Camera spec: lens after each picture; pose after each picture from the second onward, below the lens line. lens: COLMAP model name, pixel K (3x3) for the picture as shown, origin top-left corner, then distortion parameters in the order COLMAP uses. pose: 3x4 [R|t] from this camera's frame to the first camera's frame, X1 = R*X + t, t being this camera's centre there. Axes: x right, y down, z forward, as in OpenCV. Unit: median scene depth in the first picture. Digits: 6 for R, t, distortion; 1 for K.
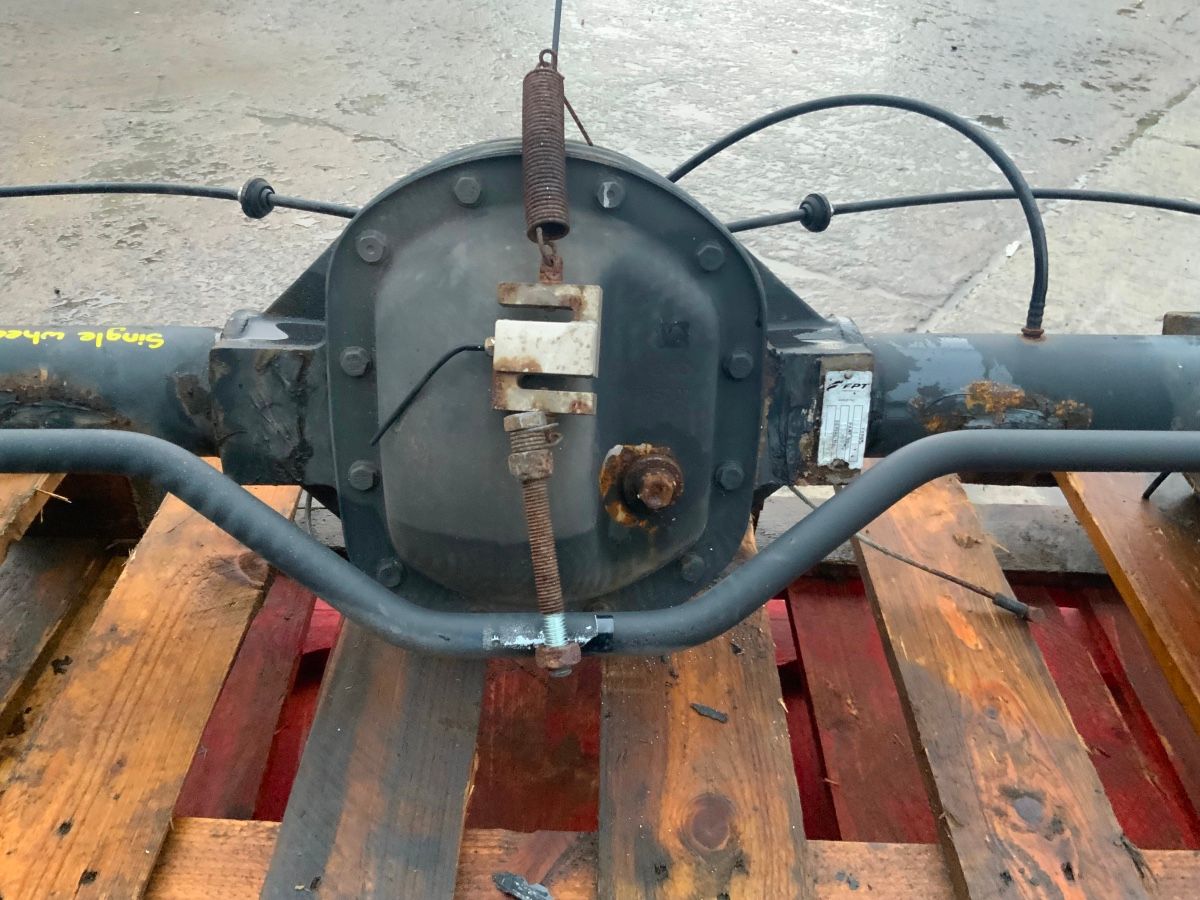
lens RADIAL K [[1003.7, 0, 600.0], [0, 1003.7, 450.0], [0, 0, 1]] dist [0.147903, -0.301847]
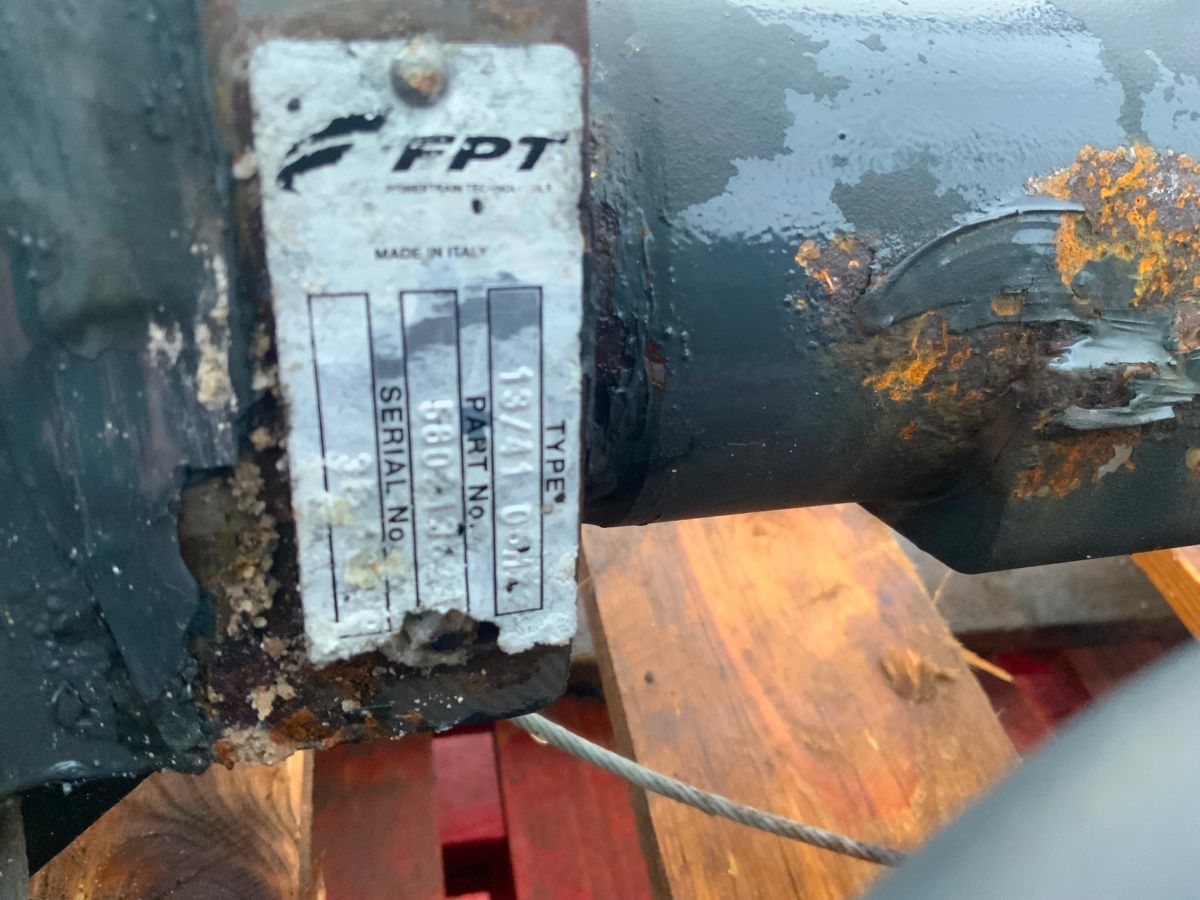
lens RADIAL K [[1003.7, 0, 600.0], [0, 1003.7, 450.0], [0, 0, 1]] dist [0.147903, -0.301847]
pose [[0.979619, -0.075270, 0.186231, 0.231490], [0.062033, 0.995183, 0.075918, -0.029071], [-0.191048, -0.062818, 0.979569, 0.821009]]
